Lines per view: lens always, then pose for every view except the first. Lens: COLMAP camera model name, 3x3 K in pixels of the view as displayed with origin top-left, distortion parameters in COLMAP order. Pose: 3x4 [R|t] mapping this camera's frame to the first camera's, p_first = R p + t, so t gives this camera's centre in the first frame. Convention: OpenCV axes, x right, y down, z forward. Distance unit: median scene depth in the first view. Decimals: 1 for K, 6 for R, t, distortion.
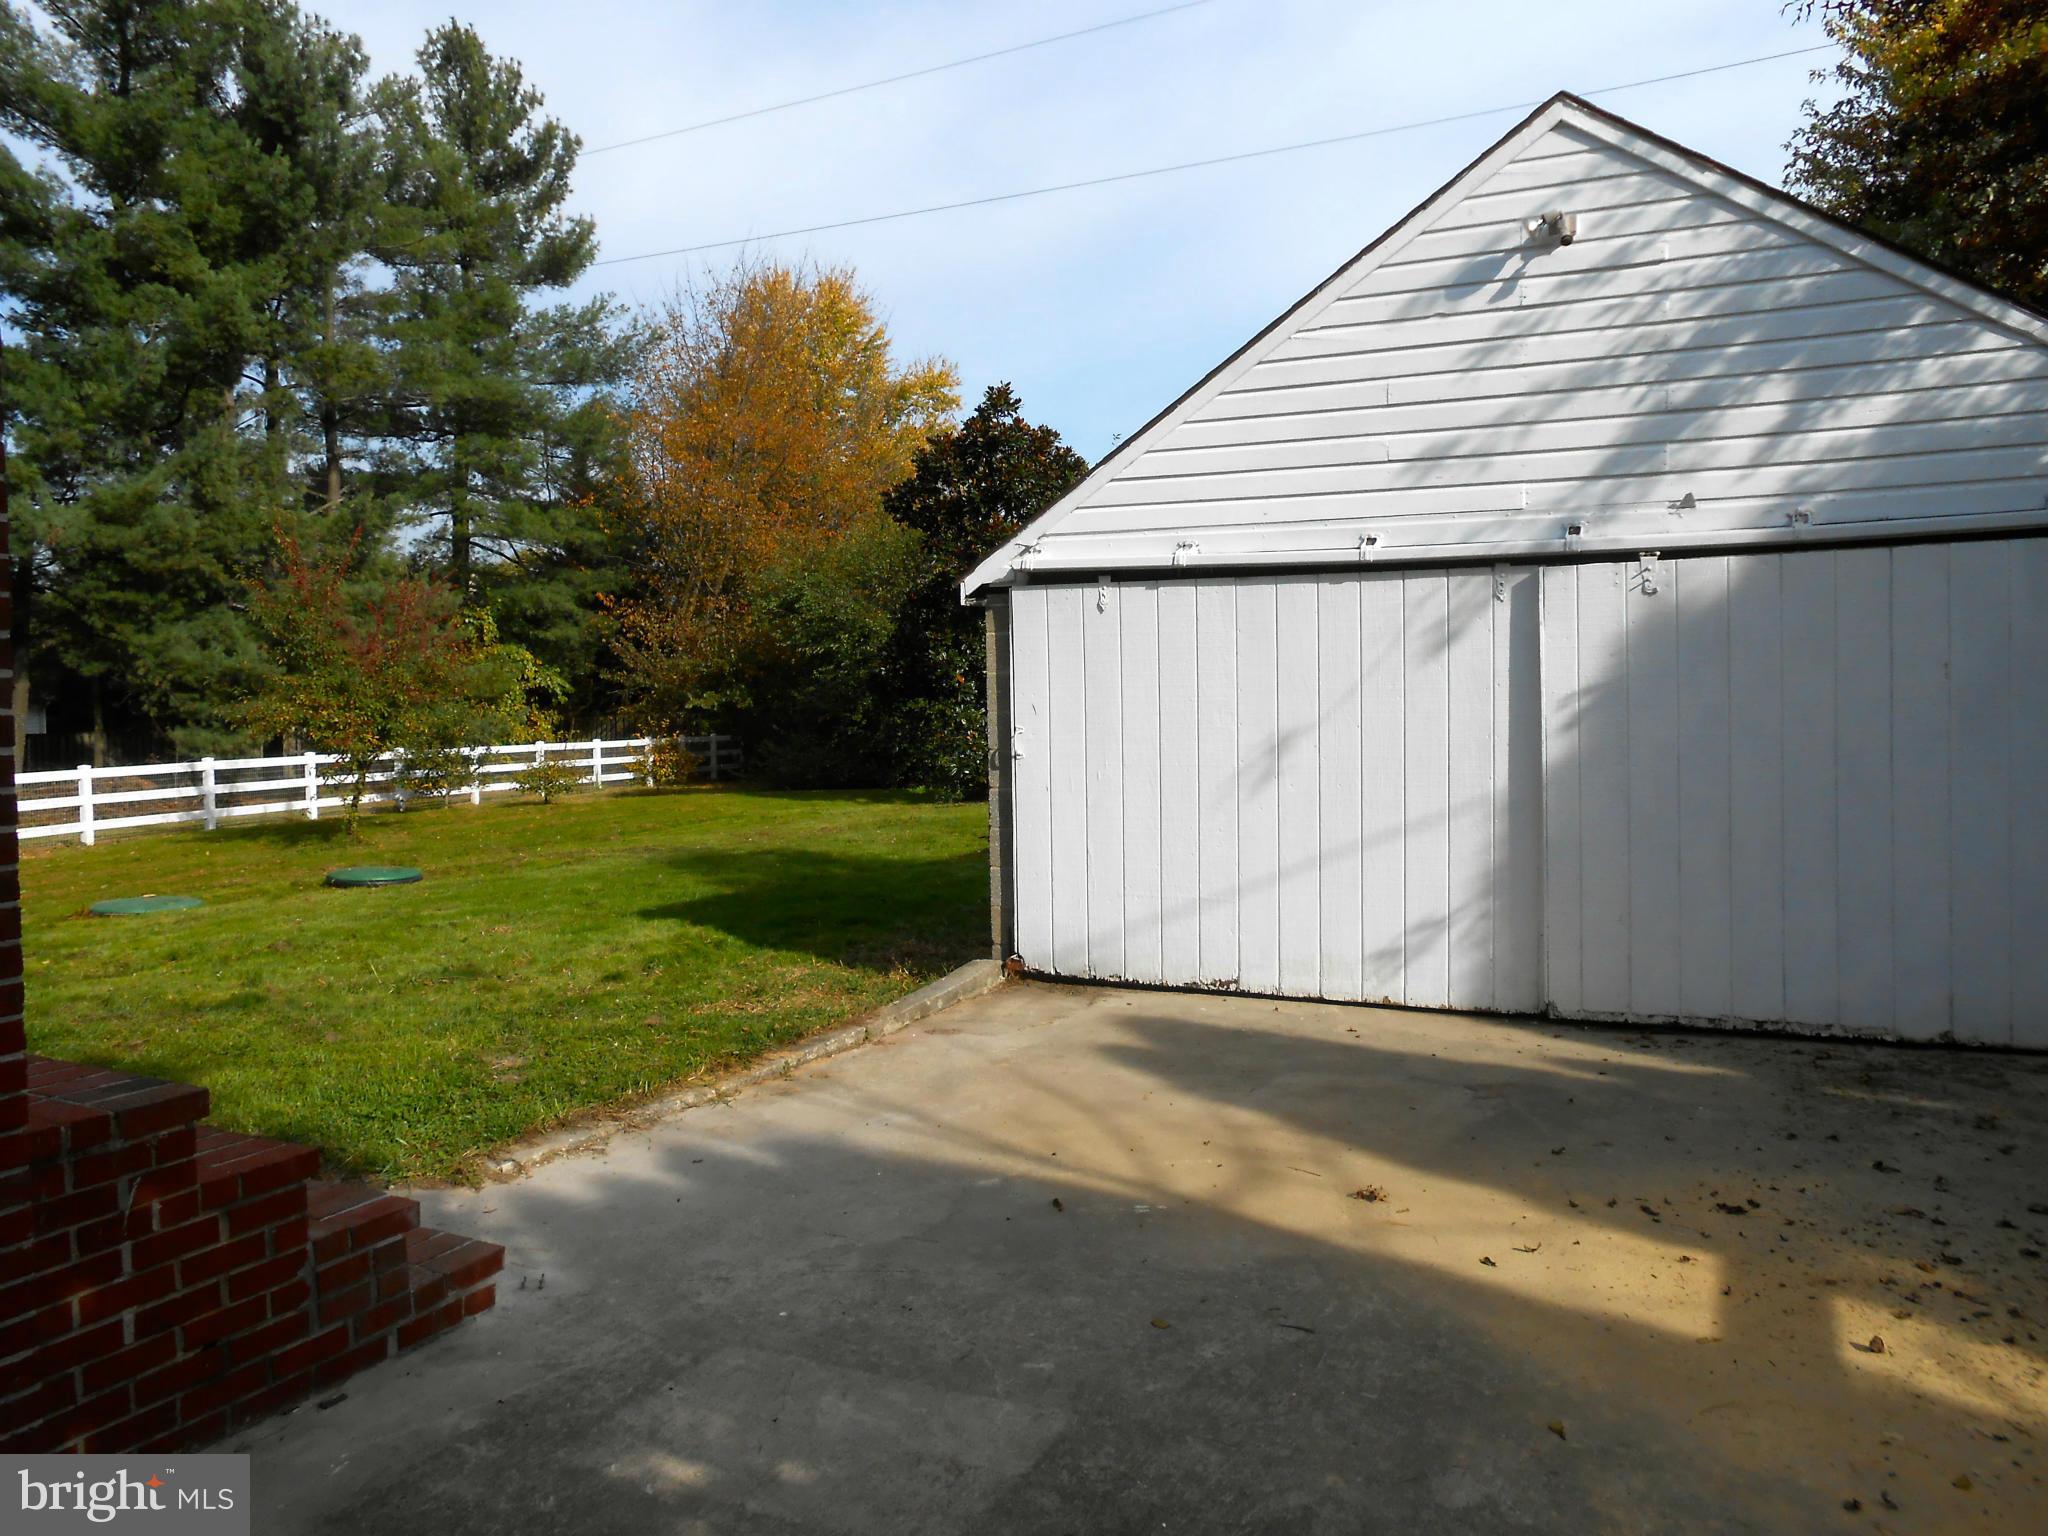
lens RADIAL K [[1526.1, 0, 1023.3], [0, 1526.1, 714.6], [0, 0, 1]] dist [-0.054009, 0.049029]
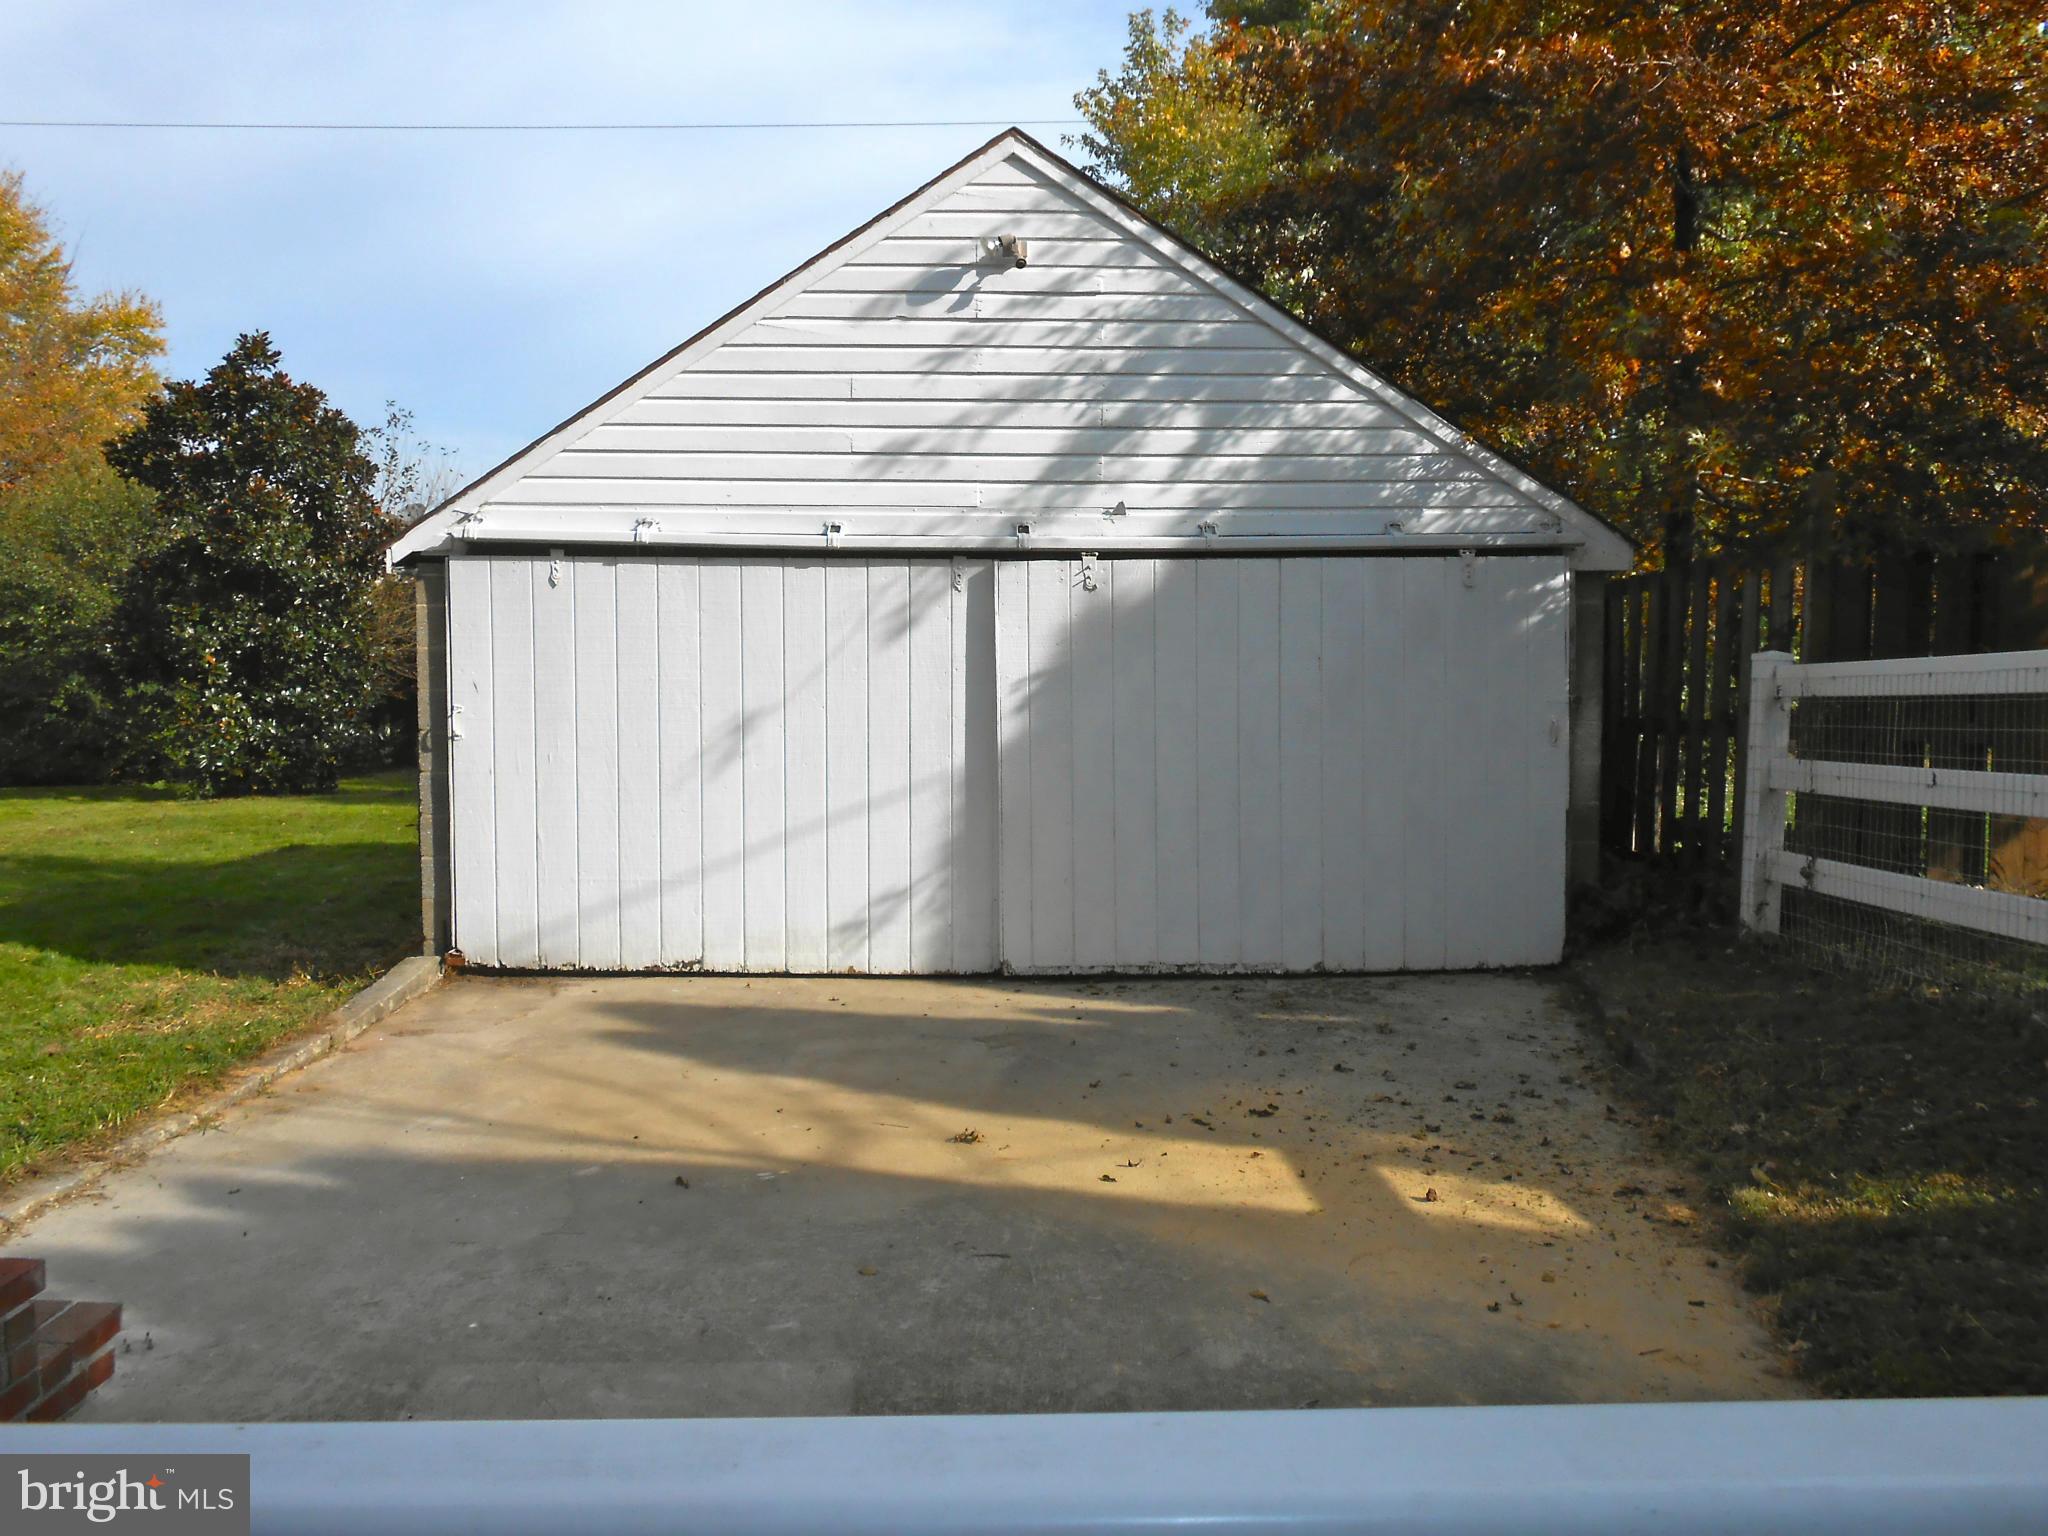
lens RADIAL K [[1526.1, 0, 1036.3], [0, 1526.1, 705.9], [0, 0, 1]] dist [-0.054009, 0.049029]
pose [[0.894222, 0.007709, 0.447558, -0.124589], [-0.008258, 0.999966, -0.000726, 0.007129], [-0.447548, -0.003046, 0.894255, 0.010600]]
